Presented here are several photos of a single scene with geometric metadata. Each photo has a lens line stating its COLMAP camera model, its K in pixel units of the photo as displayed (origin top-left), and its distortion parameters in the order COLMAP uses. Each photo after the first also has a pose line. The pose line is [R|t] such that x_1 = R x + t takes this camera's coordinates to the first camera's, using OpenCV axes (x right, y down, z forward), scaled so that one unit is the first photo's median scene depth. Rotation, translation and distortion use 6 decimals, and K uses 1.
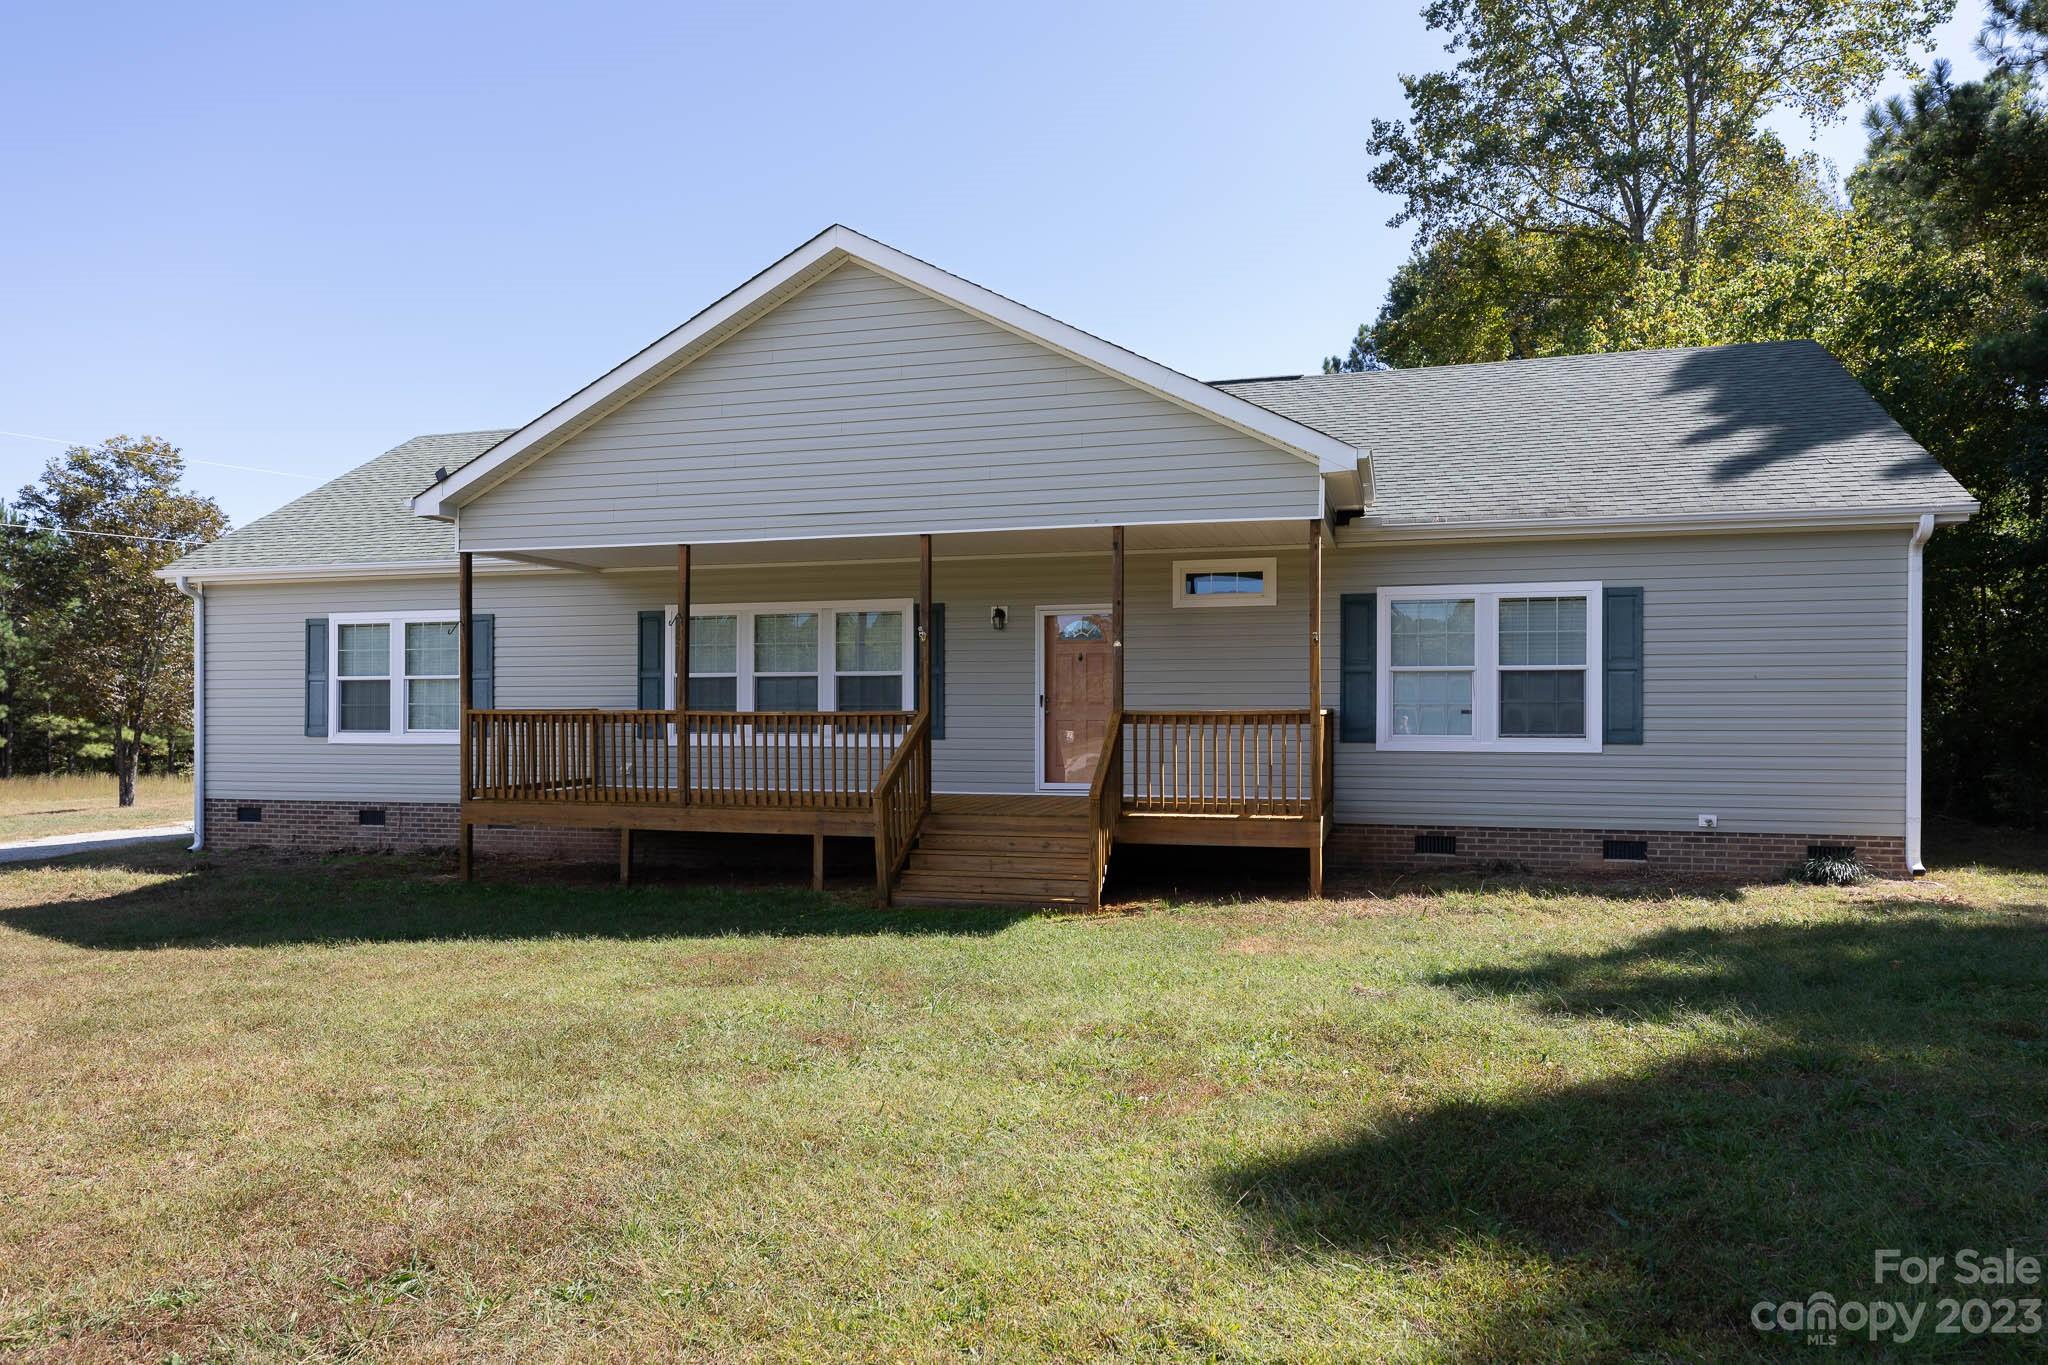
lens RADIAL K [[1363.7, 0, 1024.1], [0, 1363.7, 687.5], [0, 0, 1]] dist [-0.005889, 0.000259]
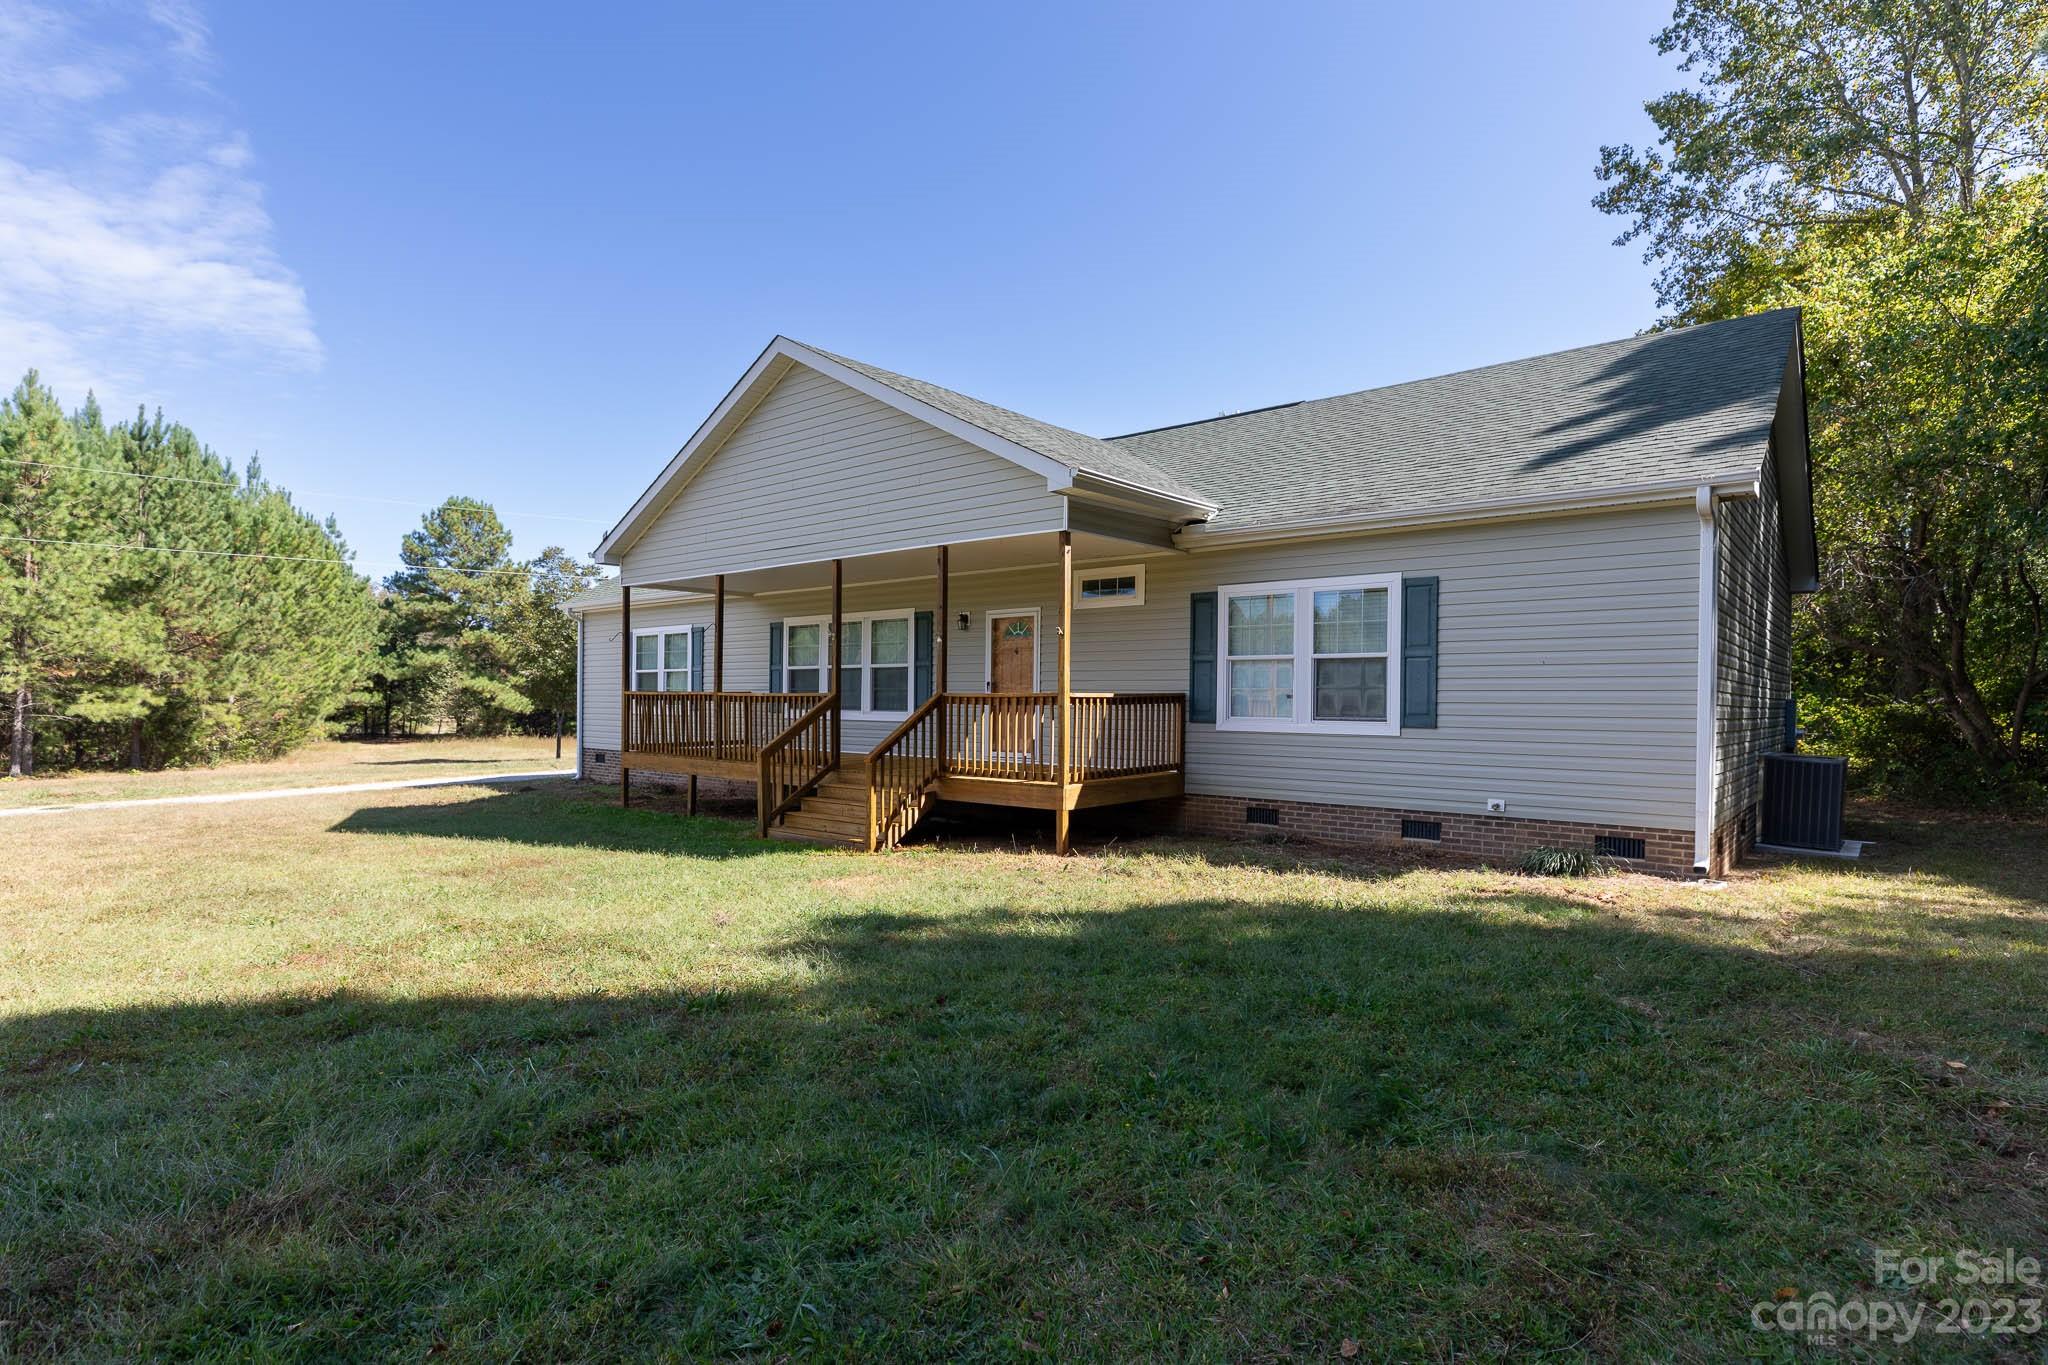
lens RADIAL K [[1041.7, 0, 1023.9], [0, 1041.7, 693.8], [0, 0, 1]] dist [-0.026772, 0.001431]
pose [[0.911531, 0.001879, -0.411227, 0.476890], [0.007120, 0.999768, 0.020351, -0.003025], [0.411169, -0.021479, 0.911306, 0.147458]]
